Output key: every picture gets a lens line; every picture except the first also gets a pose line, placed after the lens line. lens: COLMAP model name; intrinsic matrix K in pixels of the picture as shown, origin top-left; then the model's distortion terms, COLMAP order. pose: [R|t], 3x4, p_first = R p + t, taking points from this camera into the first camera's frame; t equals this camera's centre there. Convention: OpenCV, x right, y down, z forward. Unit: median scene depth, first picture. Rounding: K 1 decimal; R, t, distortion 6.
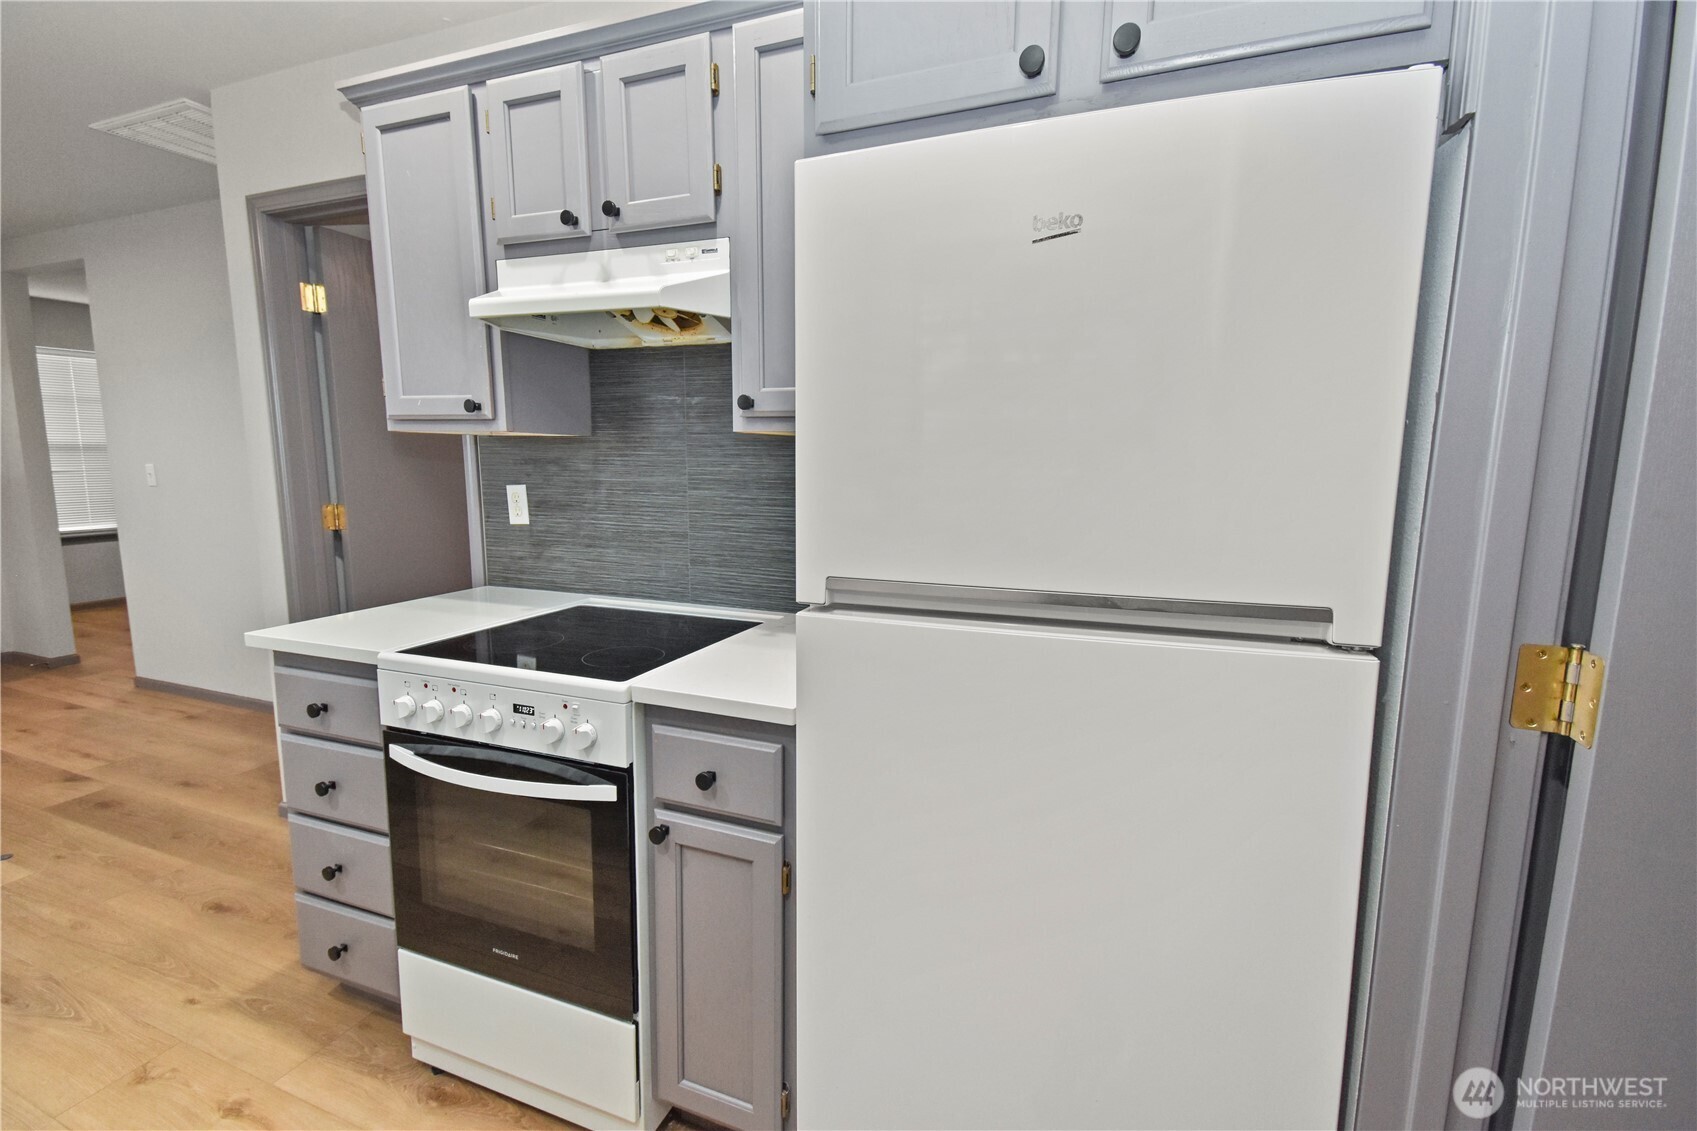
lens RADIAL K [[726.7, 0, 845.8], [0, 726.7, 568.0], [0, 0, 1]] dist [0.047982, -0.025150]
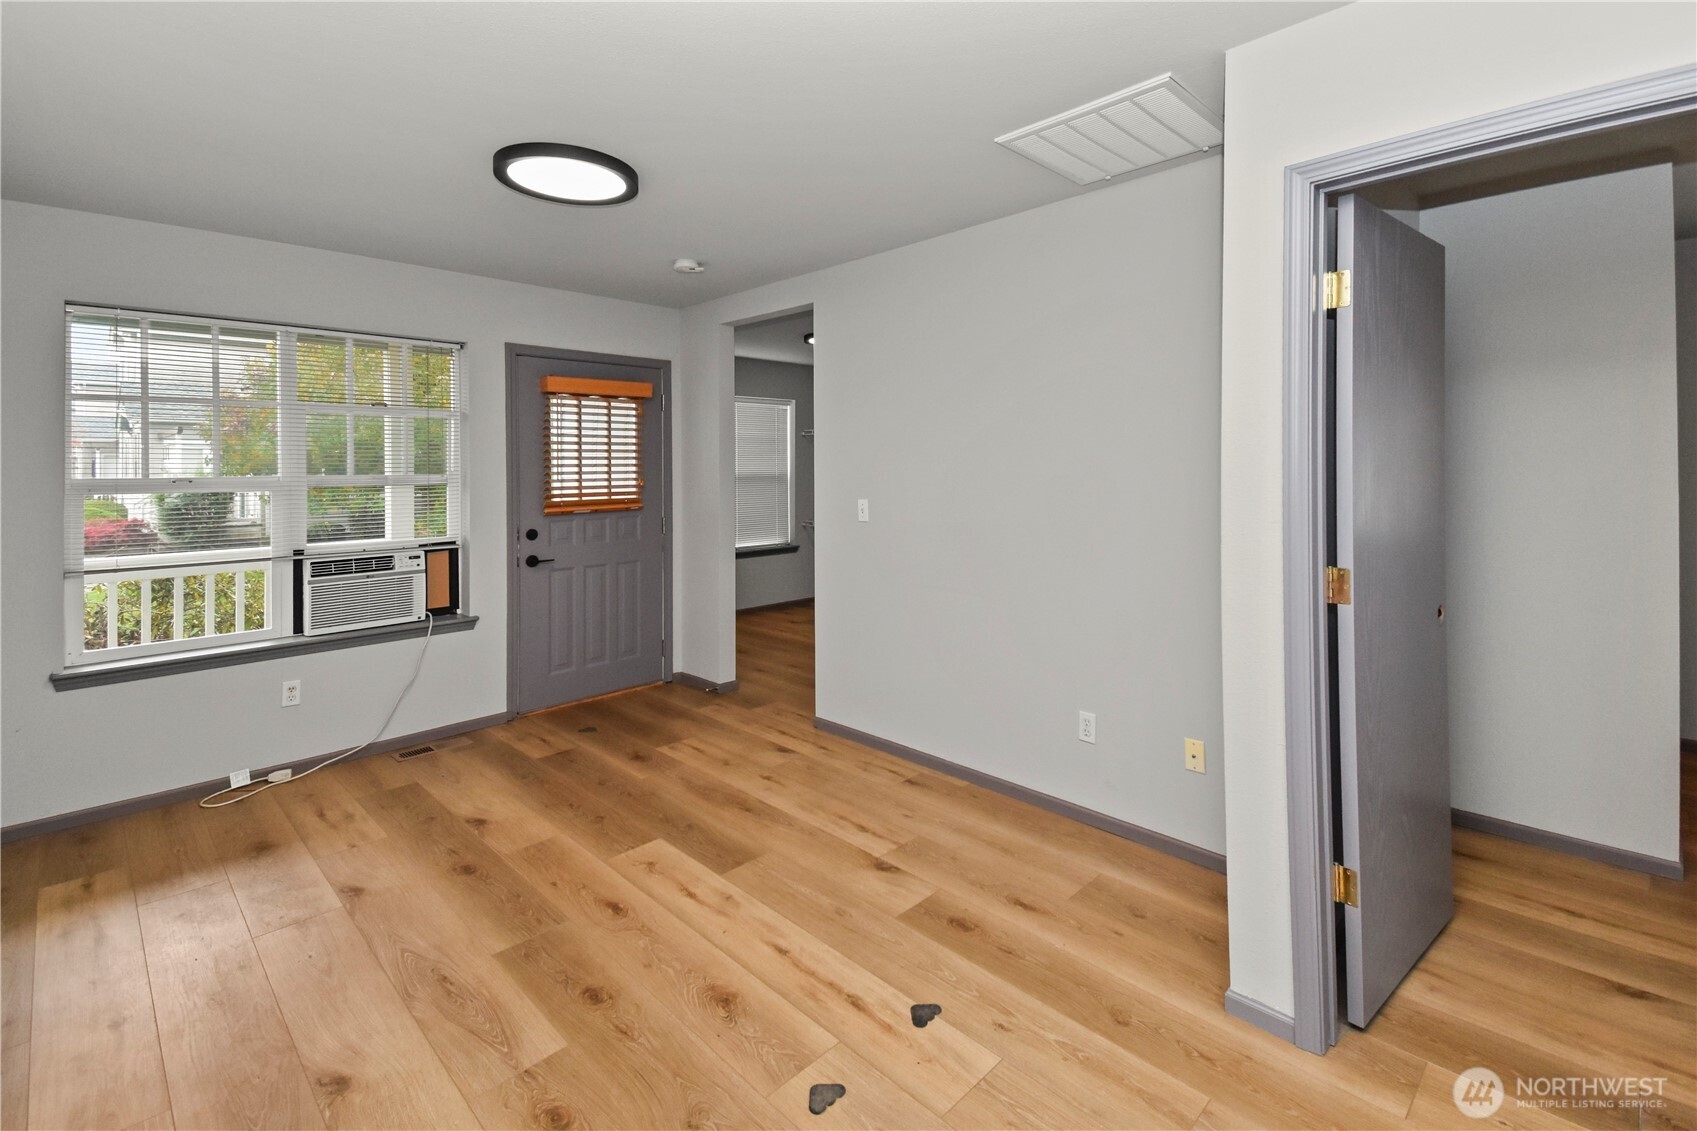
lens RADIAL K [[754.3, 0, 851.6], [0, 754.3, 473.0], [0, 0, 1]] dist [0.050632, -0.022111]
pose [[0.914466, -0.018705, -0.404229, -1.471331], [-0.041573, 0.989303, -0.139826, -0.086019], [0.402521, 0.144671, 0.903907, 0.253801]]
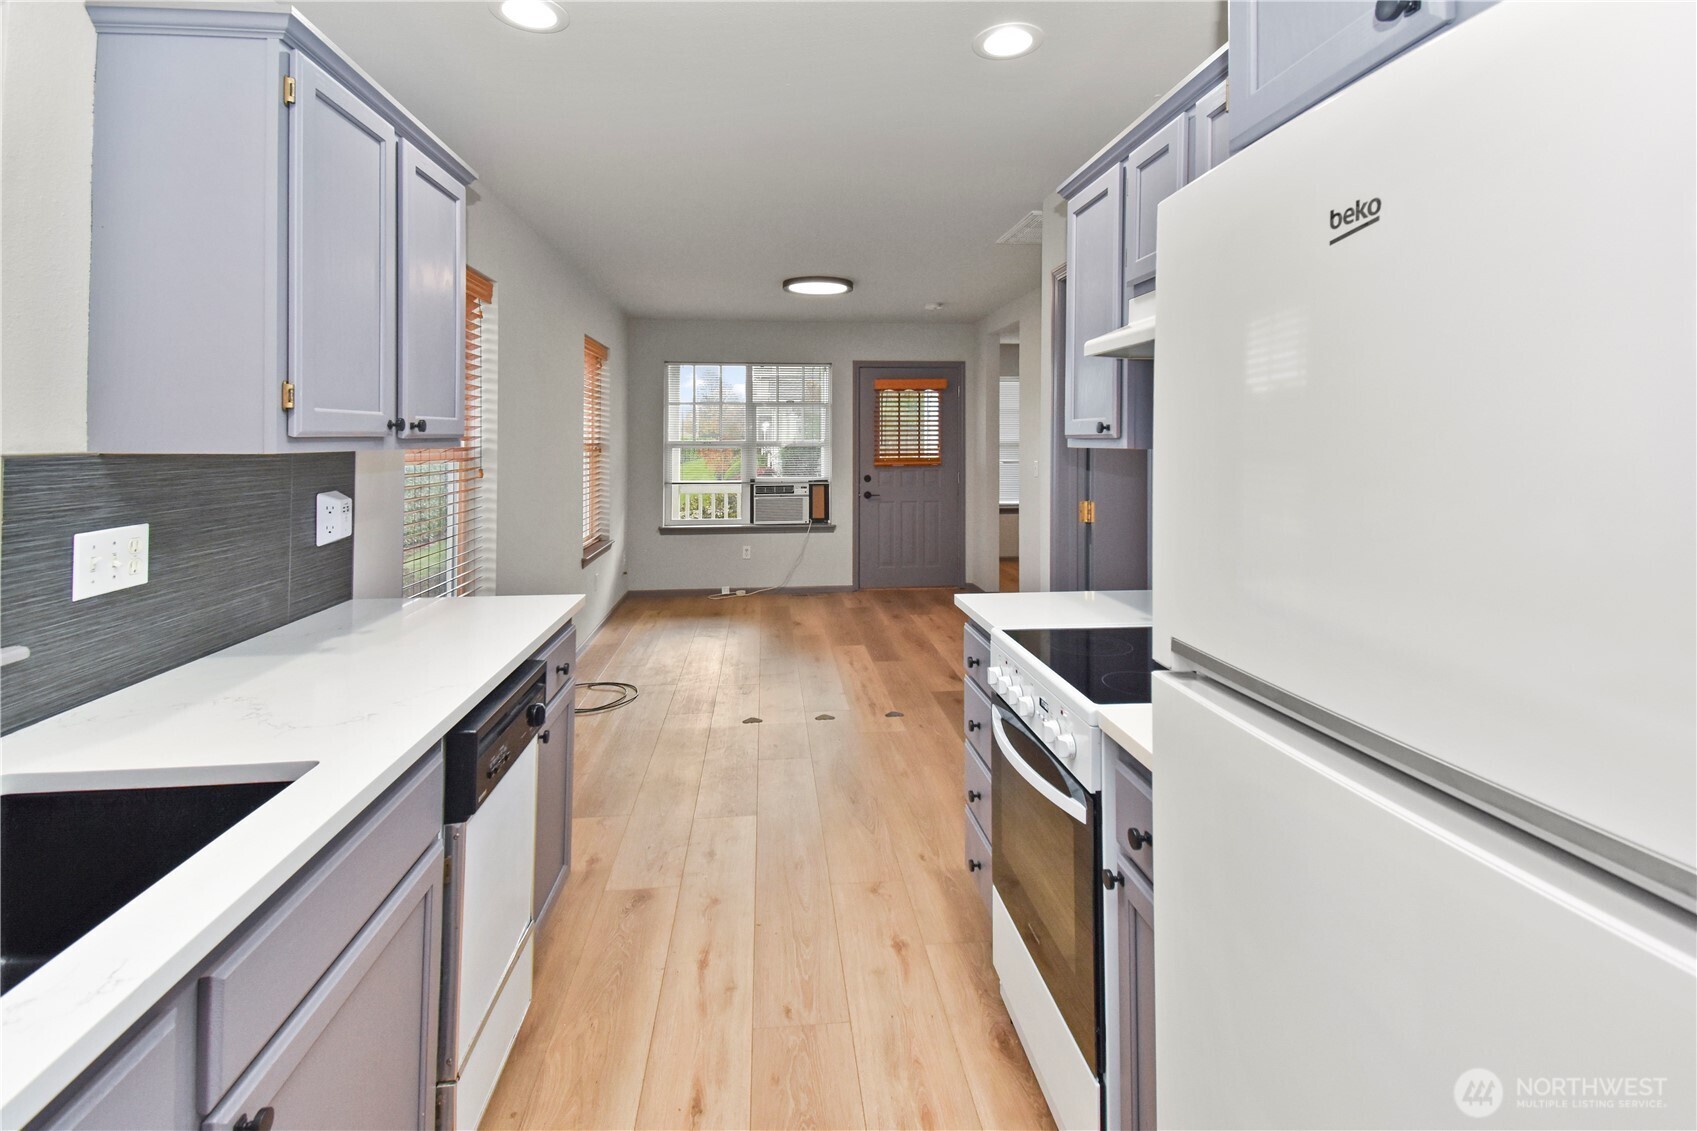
lens RADIAL K [[767.6, 0, 851.9], [0, 767.6, 452.4], [0, 0, 1]] dist [0.039954, -0.000593]
pose [[0.472858, 0.005271, -0.881123, 0.353835], [-0.128266, 0.989742, -0.062914, -0.058370], [0.871753, 0.142767, 0.468684, 0.112331]]
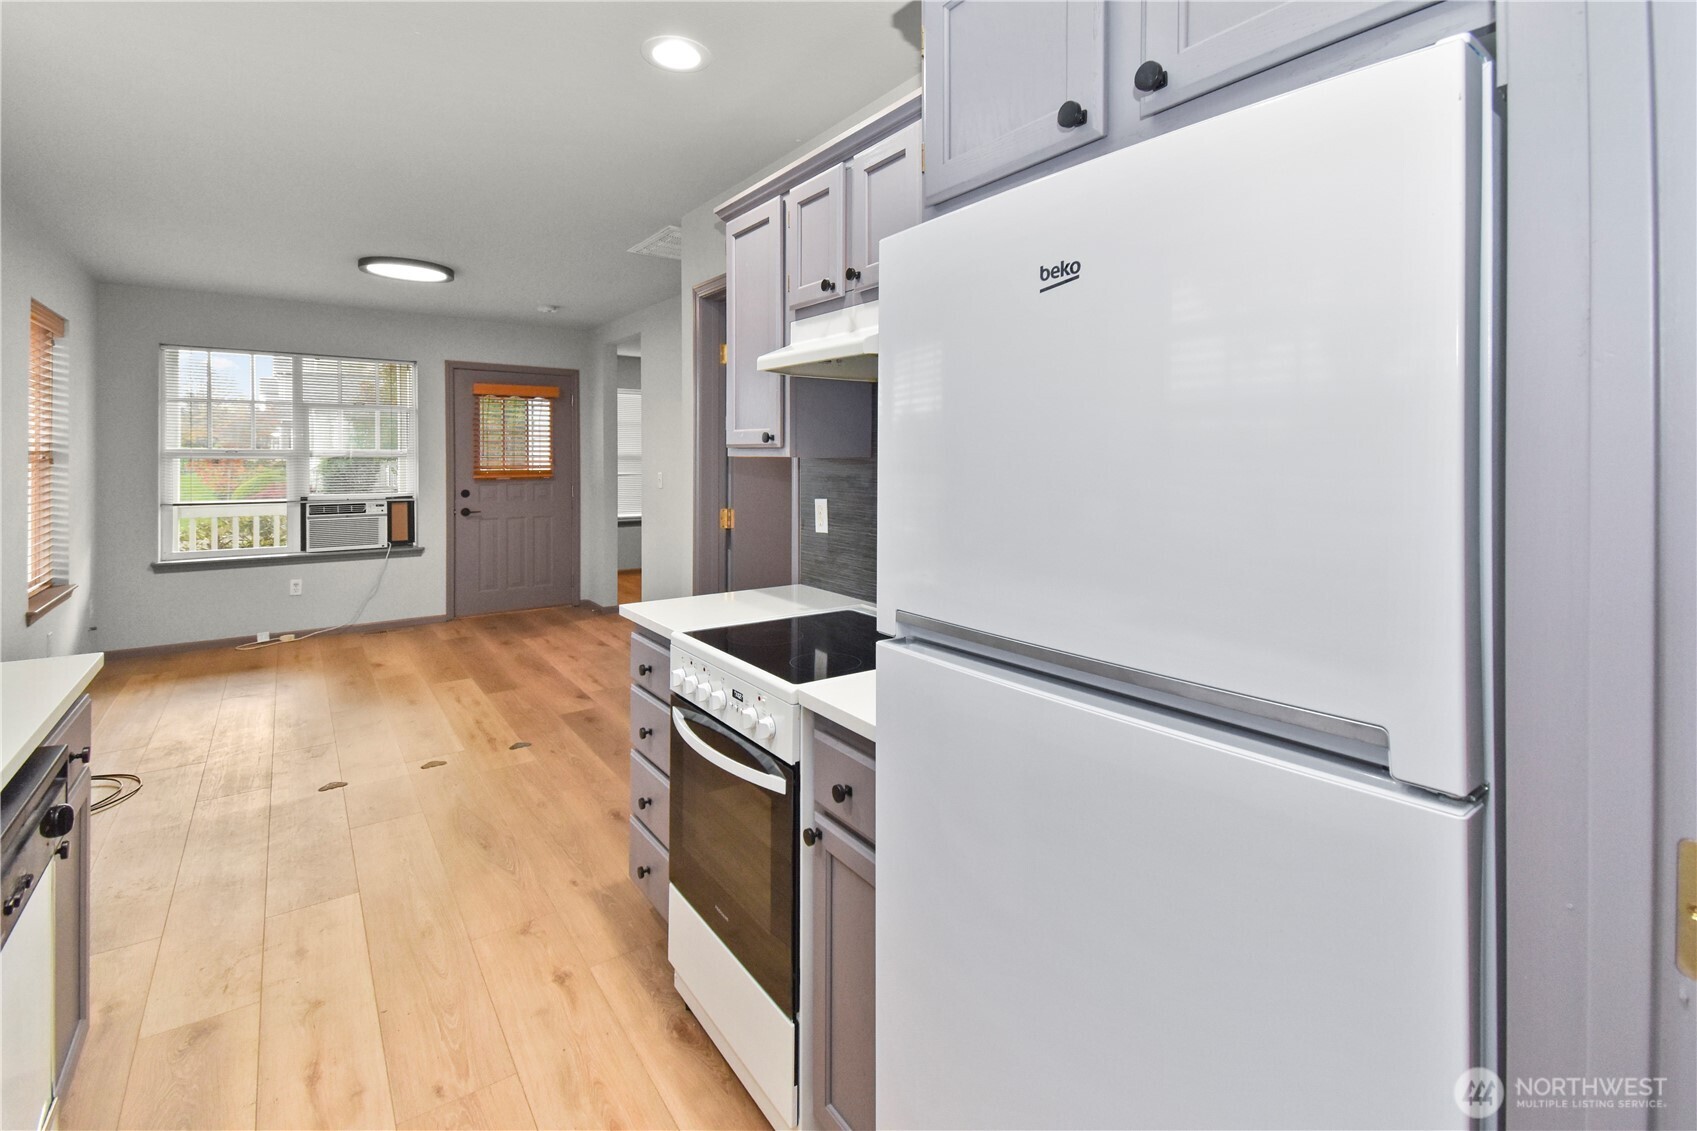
lens RADIAL K [[754.3, 0, 851.6], [0, 754.3, 473.0], [0, 0, 1]] dist [0.050632, -0.022111]
pose [[0.844755, 0.009019, -0.535078, 0.285830], [-0.079074, 0.990987, -0.108134, -0.034669], [0.529279, 0.133658, 0.837854, 0.020670]]
